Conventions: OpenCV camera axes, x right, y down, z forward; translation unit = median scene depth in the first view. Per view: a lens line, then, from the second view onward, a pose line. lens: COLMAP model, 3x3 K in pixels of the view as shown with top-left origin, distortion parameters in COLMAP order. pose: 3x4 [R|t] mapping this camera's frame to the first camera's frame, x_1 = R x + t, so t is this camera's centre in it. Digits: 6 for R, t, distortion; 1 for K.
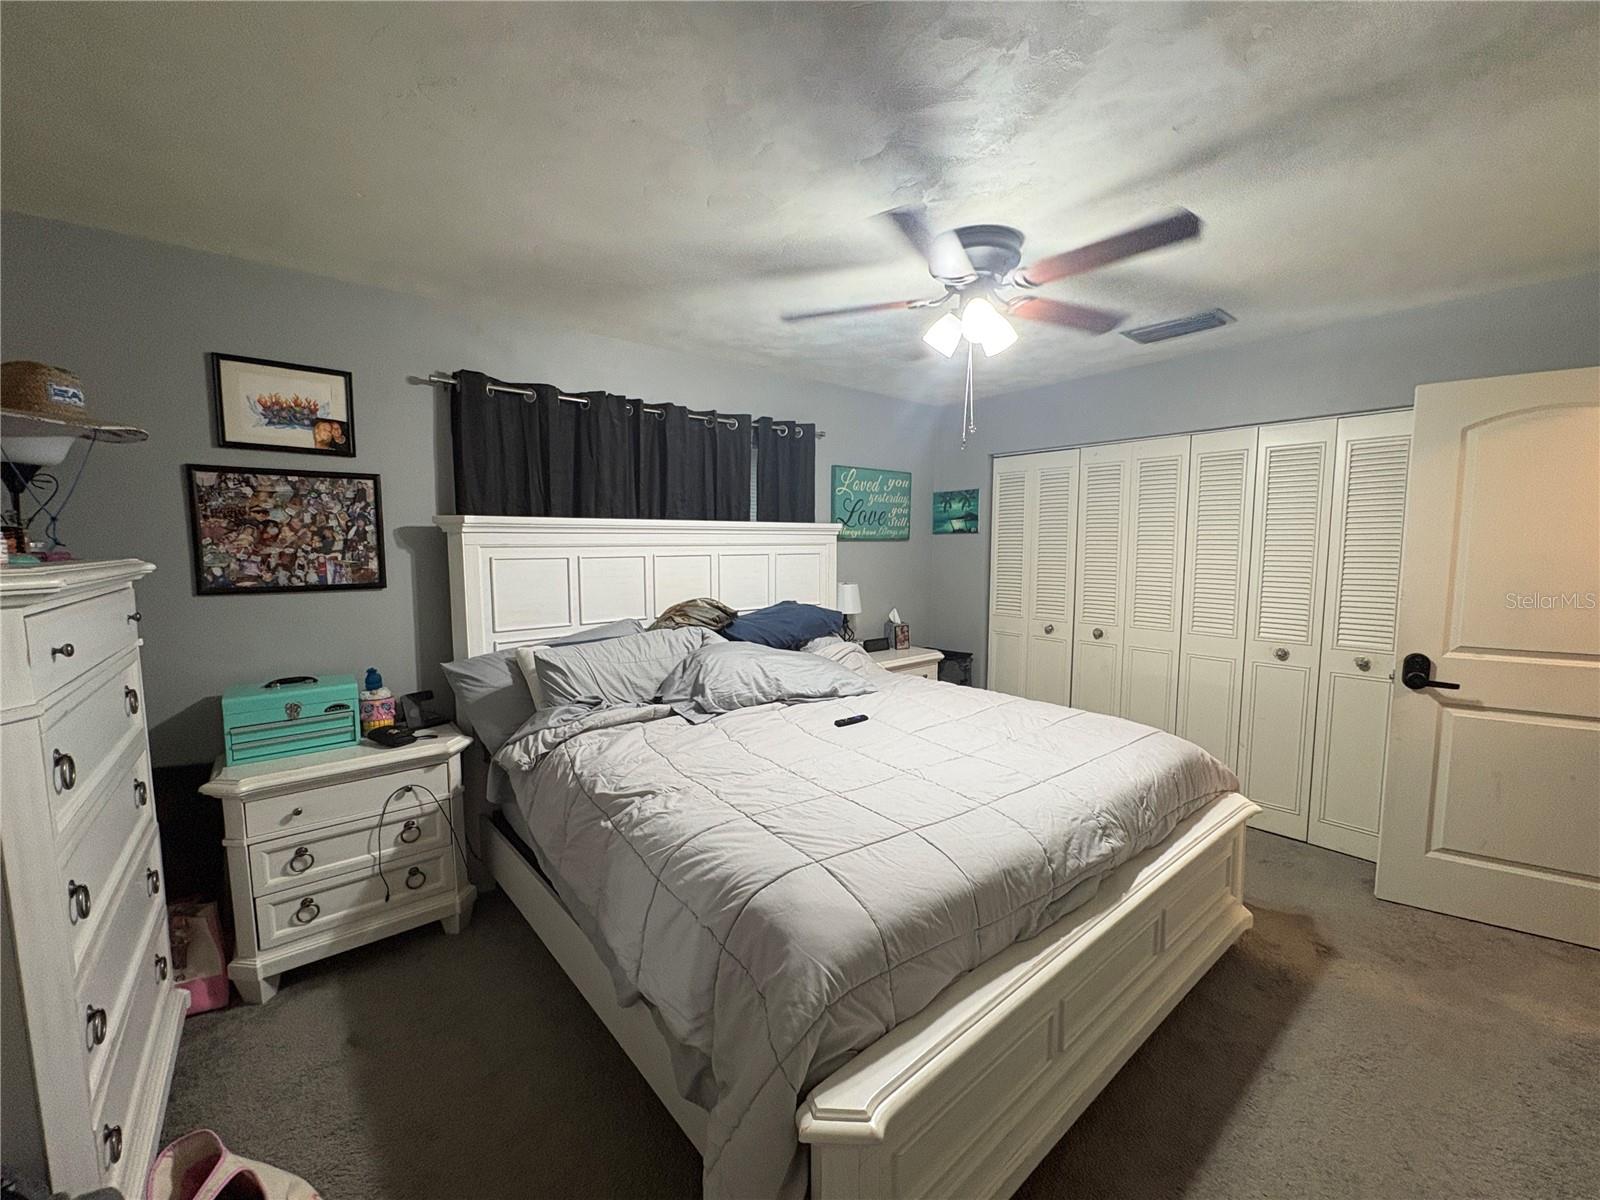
lens RADIAL K [[636.2, 0, 798.5], [0, 636.2, 600.0], [0, 0, 1]] dist [-0.001863, 0.000380]
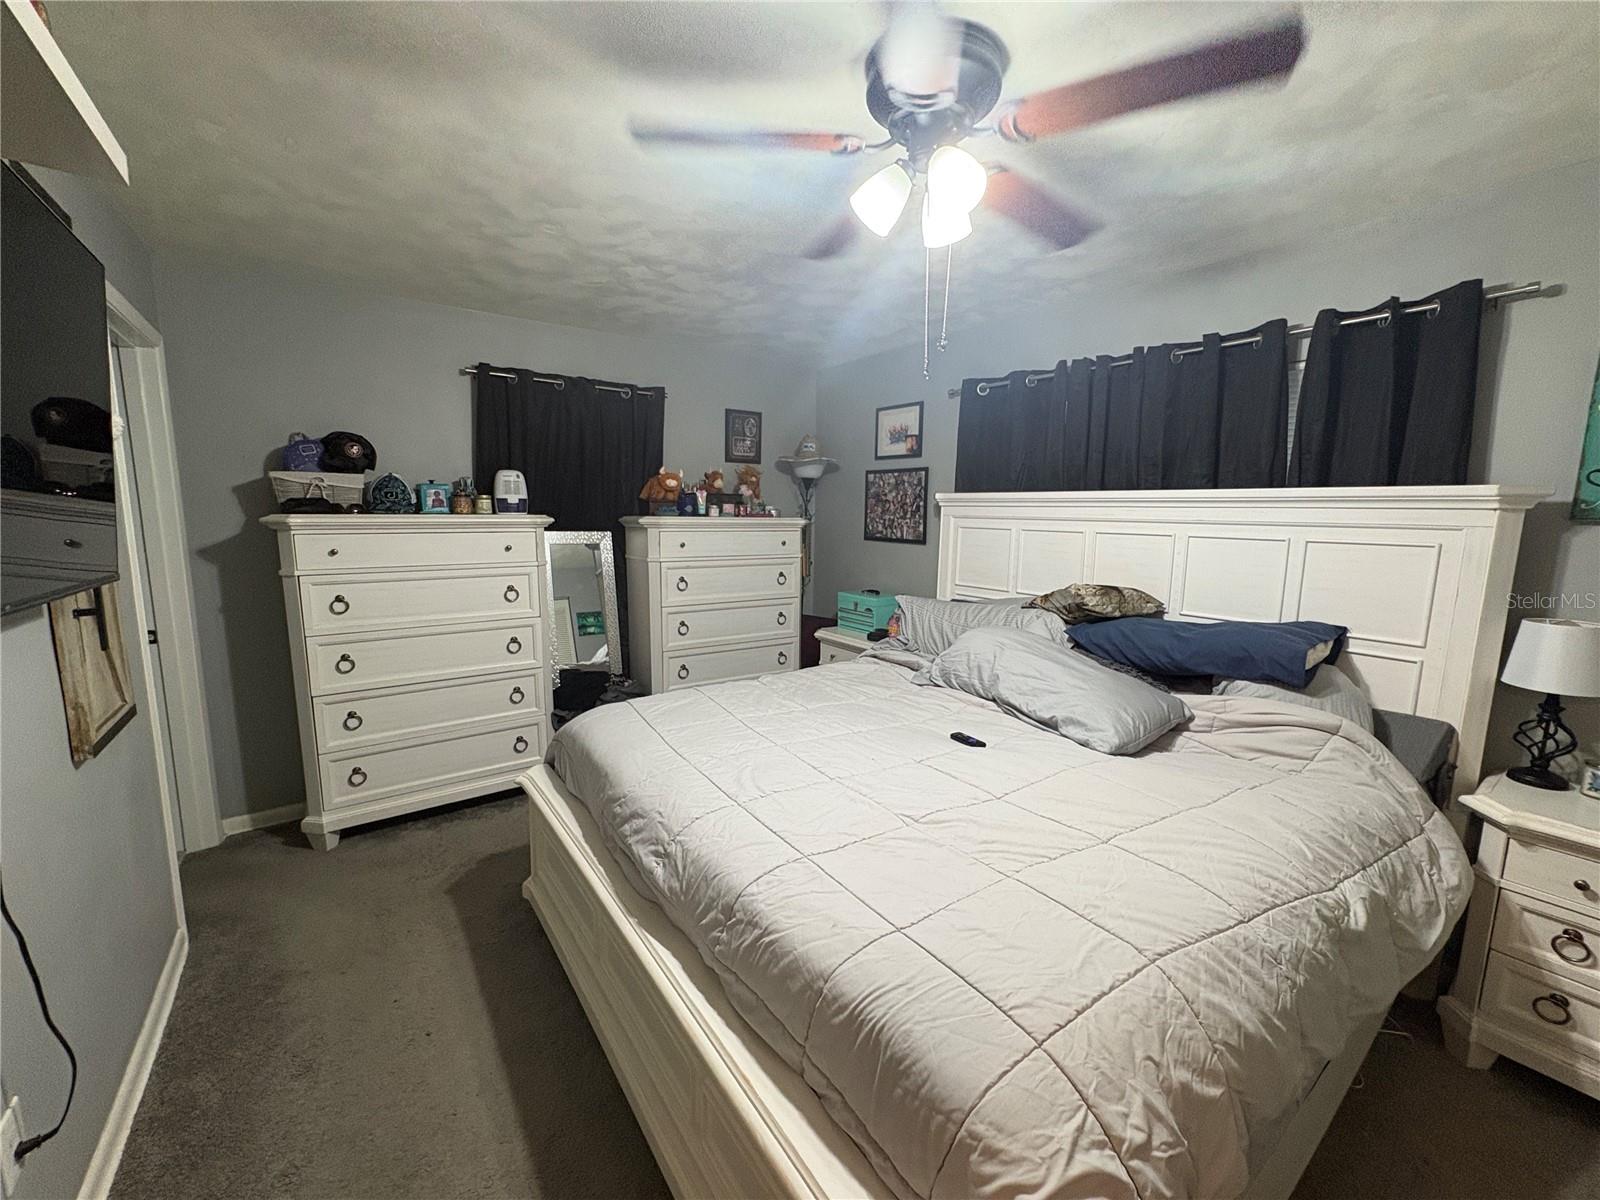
lens RADIAL K [[636.2, 0, 800.3], [0, 636.2, 599.8], [0, 0, 1]] dist [-0.001863, 0.000380]
pose [[-0.064258, 0.140139, -0.988044, 0.900075], [-0.107953, 0.983304, 0.146488, -0.081475], [0.992077, 0.116076, -0.048056, 0.845921]]
